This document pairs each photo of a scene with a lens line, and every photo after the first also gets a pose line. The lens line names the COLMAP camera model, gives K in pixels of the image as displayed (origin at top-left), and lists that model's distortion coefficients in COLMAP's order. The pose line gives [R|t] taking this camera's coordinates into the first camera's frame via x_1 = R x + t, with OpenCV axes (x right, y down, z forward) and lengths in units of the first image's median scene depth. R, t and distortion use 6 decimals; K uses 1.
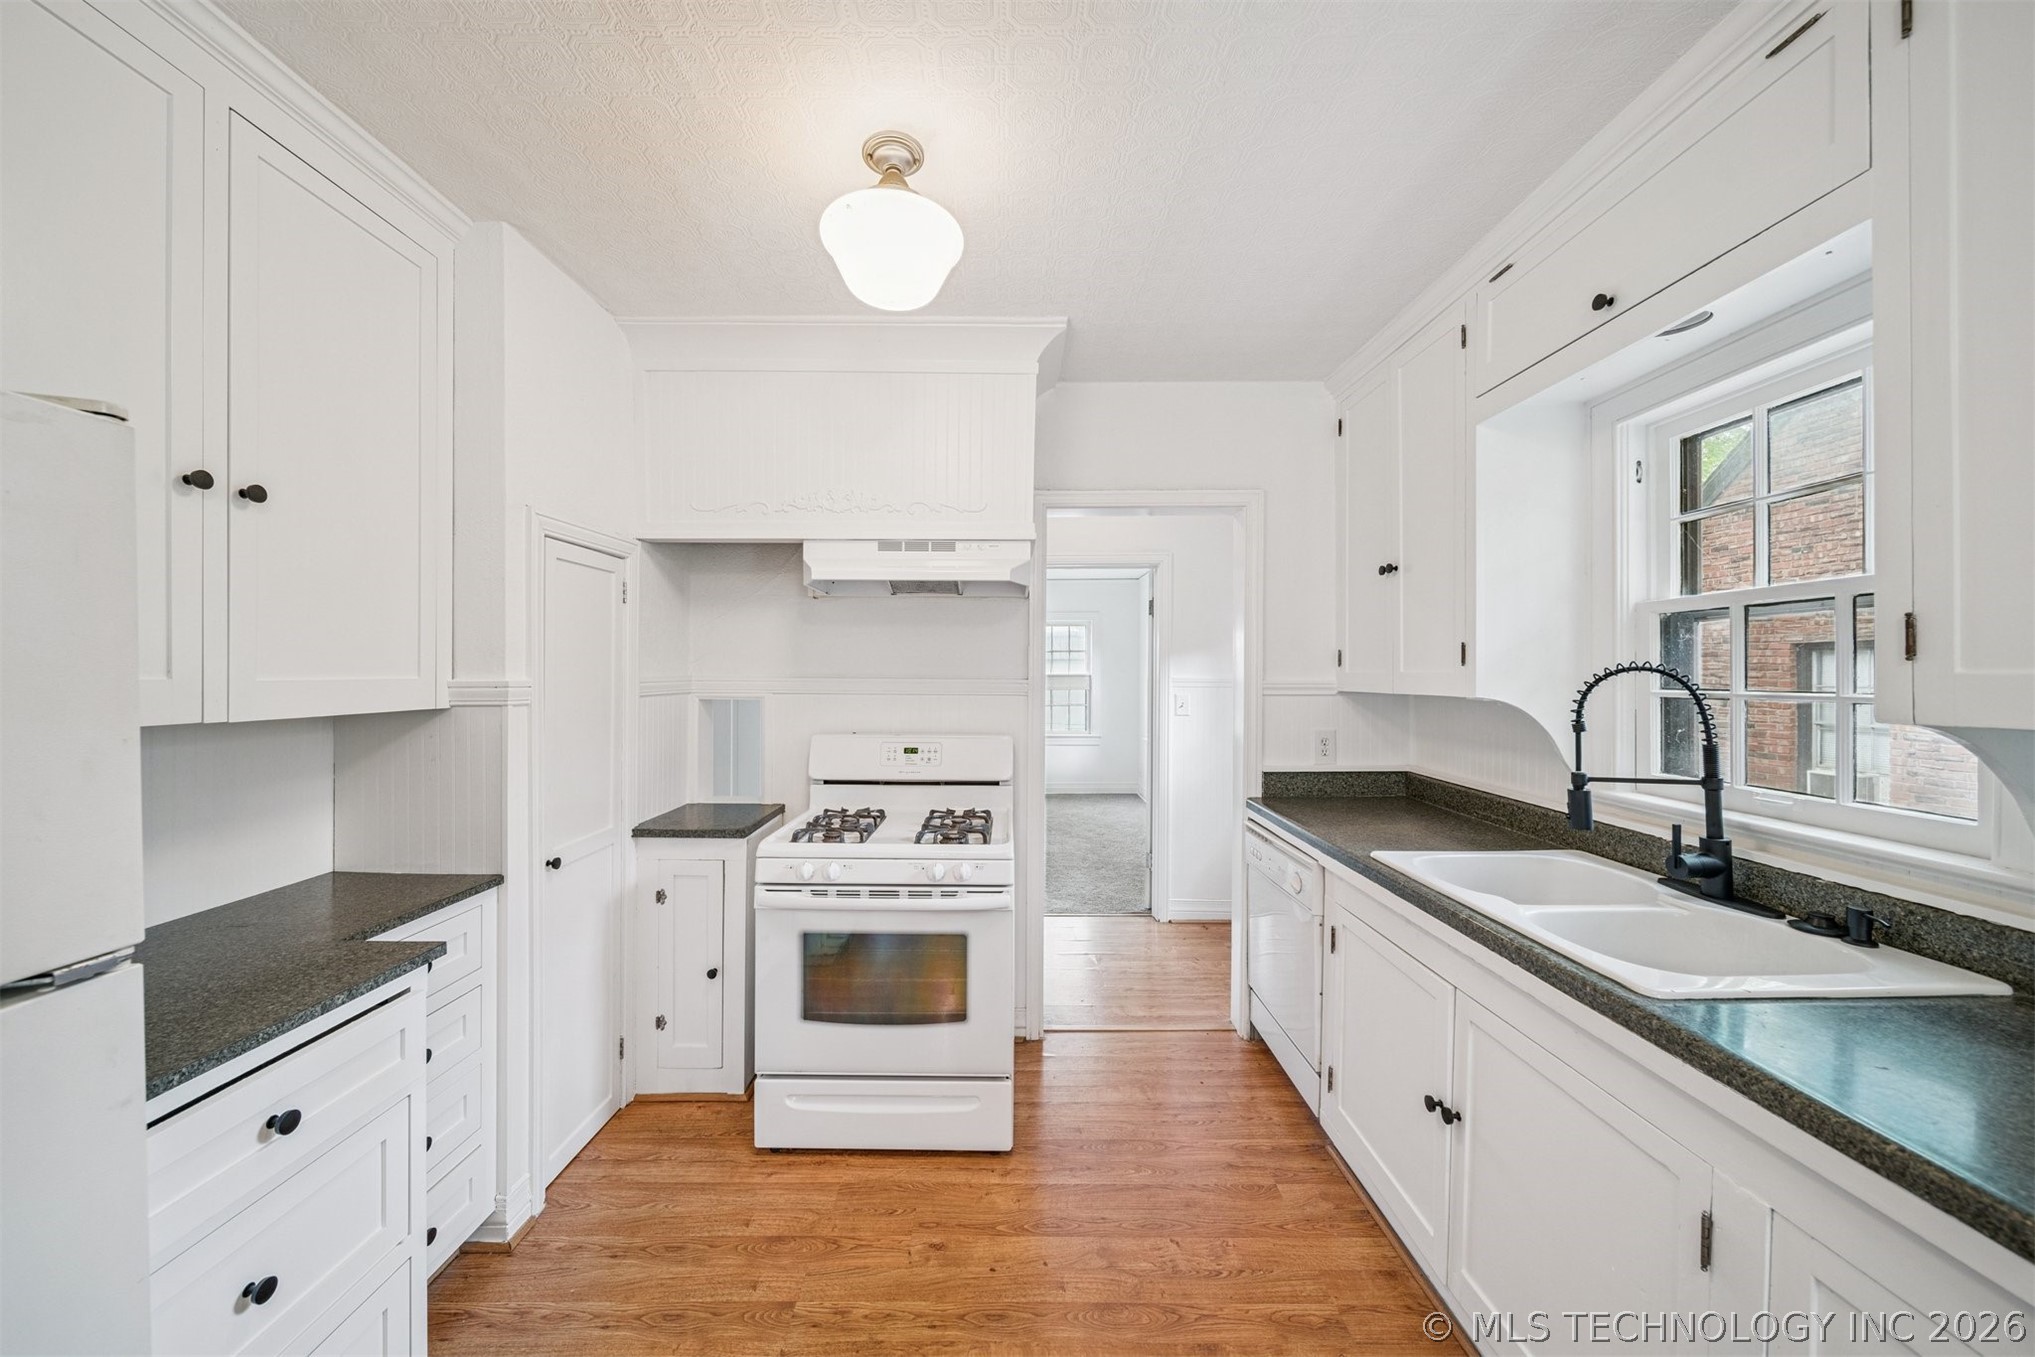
lens RADIAL K [[716.7, 0, 1000.8], [0, 716.7, 673.9], [0, 0, 1]] dist [-0.001016, -0.000117]
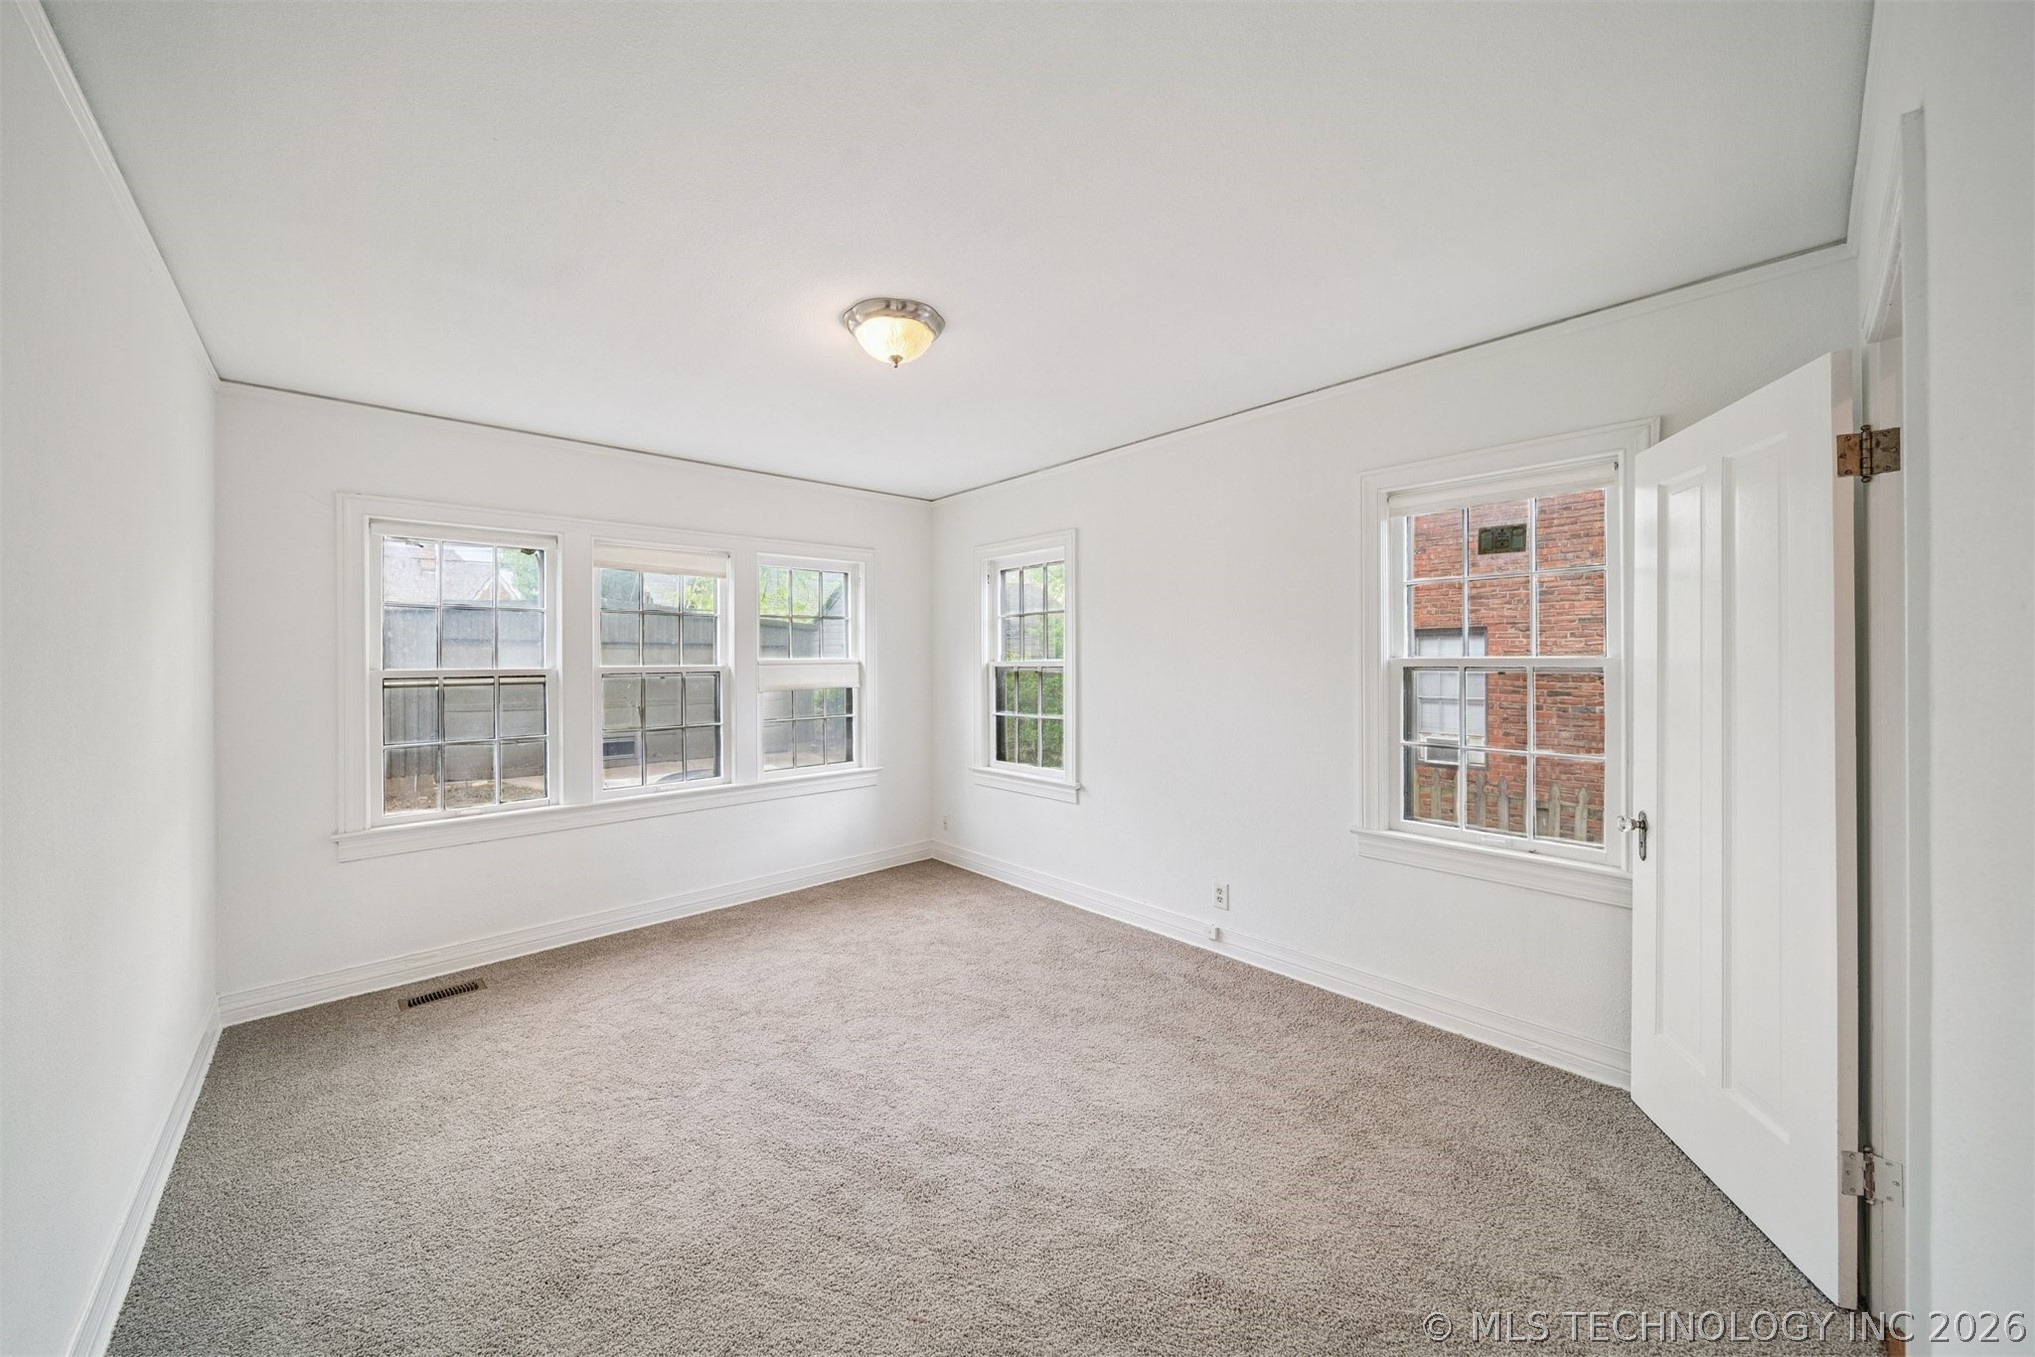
lens RADIAL K [[712.6, 0, 1003.6], [0, 712.6, 668.7], [0, 0, 1]] dist [-0.000985, -0.000086]
pose [[0.738492, -0.013670, 0.674124, -0.658841], [0.009319, 0.999906, 0.010067, 0.010131], [-0.674198, -0.001153, 0.738550, 2.085832]]
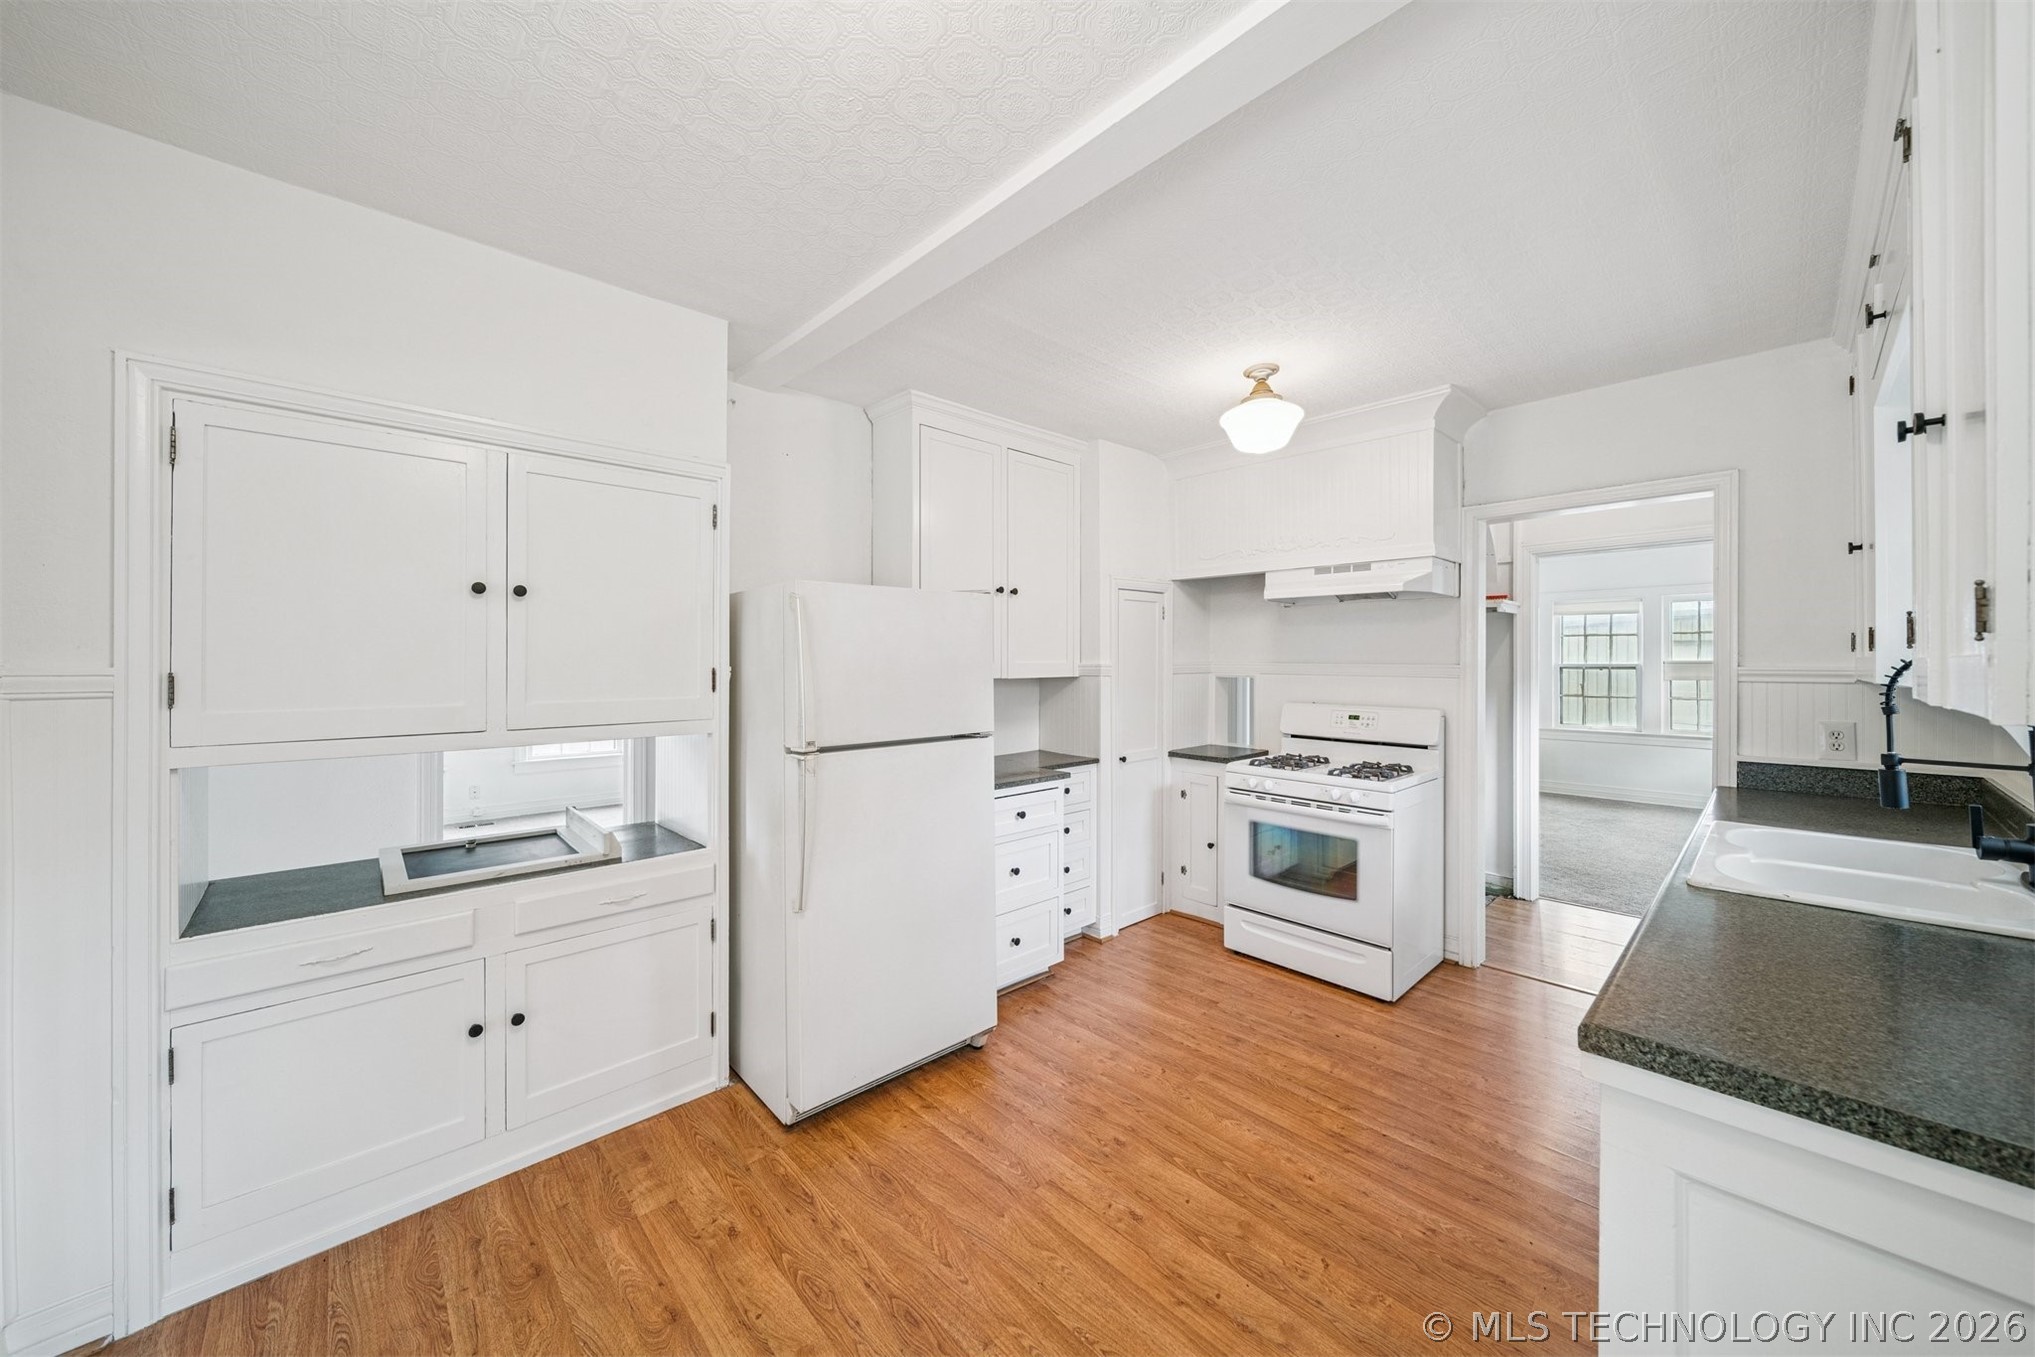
lens RADIAL K [[716.4, 0, 1005.1], [0, 716.4, 656.9], [0, 0, 1]] dist [-0.002257, -0.000218]
pose [[0.683228, -0.004571, -0.730191, 0.522160], [0.000431, 0.999983, -0.005857, 0.001886], [0.730205, 0.003687, 0.683218, -0.502541]]
